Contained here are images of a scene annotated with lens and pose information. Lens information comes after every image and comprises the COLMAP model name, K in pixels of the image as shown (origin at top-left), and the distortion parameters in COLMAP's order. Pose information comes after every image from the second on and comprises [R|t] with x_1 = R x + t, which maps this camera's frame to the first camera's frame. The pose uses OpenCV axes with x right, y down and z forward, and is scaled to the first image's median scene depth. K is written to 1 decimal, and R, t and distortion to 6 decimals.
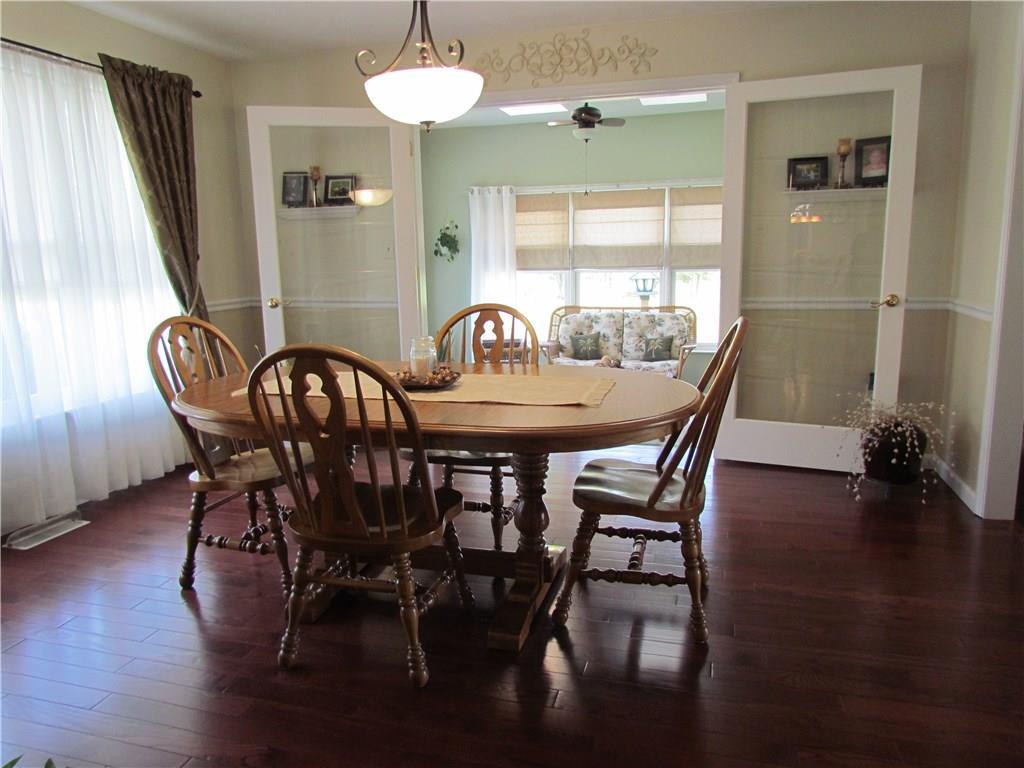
lens RADIAL K [[733.9, 0, 512.0], [0, 733.9, 384.0], [0, 0, 1]] dist [-0.025472, 0.005797]
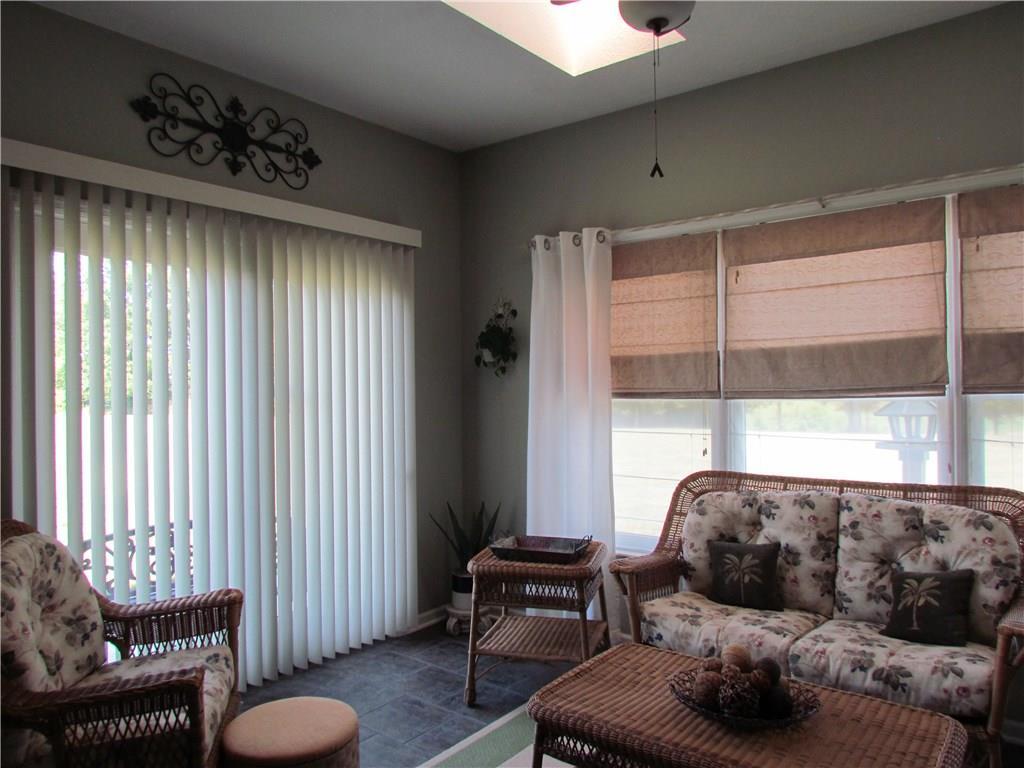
lens RADIAL K [[733.9, 0, 512.0], [0, 733.9, 384.0], [0, 0, 1]] dist [-0.025472, 0.005797]
pose [[0.924941, 0.006405, -0.380057, 0.236967], [-0.073208, 0.984140, -0.161580, -0.137662], [0.372995, 0.177275, 0.910741, 0.942624]]
